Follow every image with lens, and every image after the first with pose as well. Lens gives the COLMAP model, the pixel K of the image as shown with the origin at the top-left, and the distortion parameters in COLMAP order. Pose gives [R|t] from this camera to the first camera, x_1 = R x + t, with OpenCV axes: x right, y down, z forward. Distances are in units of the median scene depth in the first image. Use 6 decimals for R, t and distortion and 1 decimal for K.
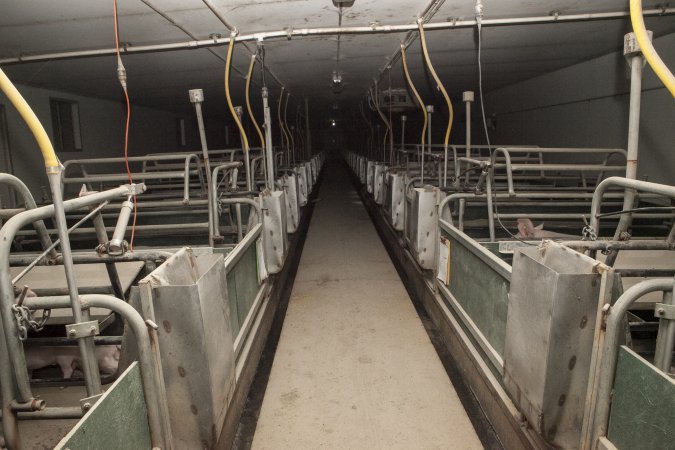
lens RADIAL K [[464.1, 0, 337.5], [0, 464.1, 225.0], [0, 0, 1]] dist [-0.088705, 0.056523]
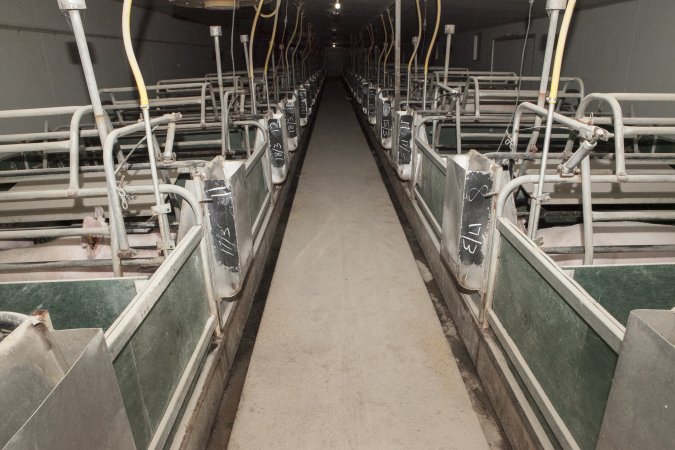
lens RADIAL K [[464.1, 0, 337.5], [0, 464.1, 225.0], [0, 0, 1]] dist [-0.088705, 0.056523]
pose [[0.999996, -0.002886, -0.000388, 0.023322], [0.002910, 0.985813, 0.167820, 0.011497], [-0.000101, -0.167820, 0.985818, -0.262014]]
